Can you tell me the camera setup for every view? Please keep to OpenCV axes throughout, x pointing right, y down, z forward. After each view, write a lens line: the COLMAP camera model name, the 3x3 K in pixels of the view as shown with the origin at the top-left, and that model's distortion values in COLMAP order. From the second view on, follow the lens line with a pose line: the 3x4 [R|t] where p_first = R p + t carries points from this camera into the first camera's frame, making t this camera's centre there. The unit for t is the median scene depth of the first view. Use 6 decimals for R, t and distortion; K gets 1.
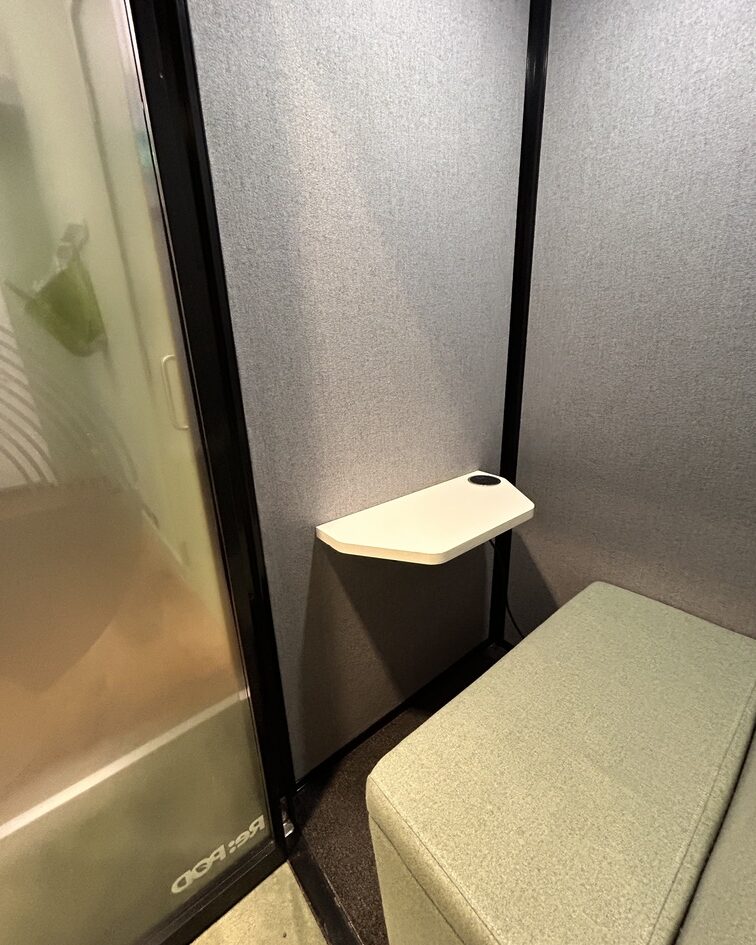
lens RADIAL K [[409.4, 0, 378.0], [0, 409.4, 472.5], [0, 0, 1]] dist [-0.000317, -0.000176]
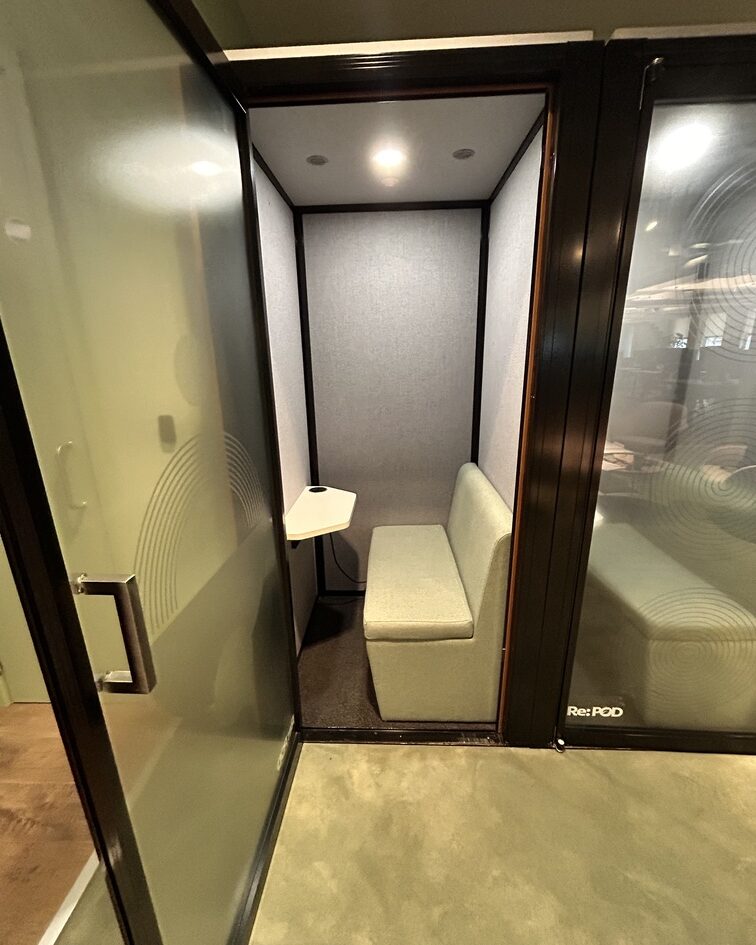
lens RADIAL K [[409.4, 0, 378.0], [0, 409.4, 472.5], [0, 0, 1]] dist [-0.000317, -0.000176]
pose [[0.657957, -0.192599, 0.728010, -0.905110], [0.238927, 0.970183, 0.040731, -0.067667], [-0.714147, 0.147142, 0.684356, -0.415467]]
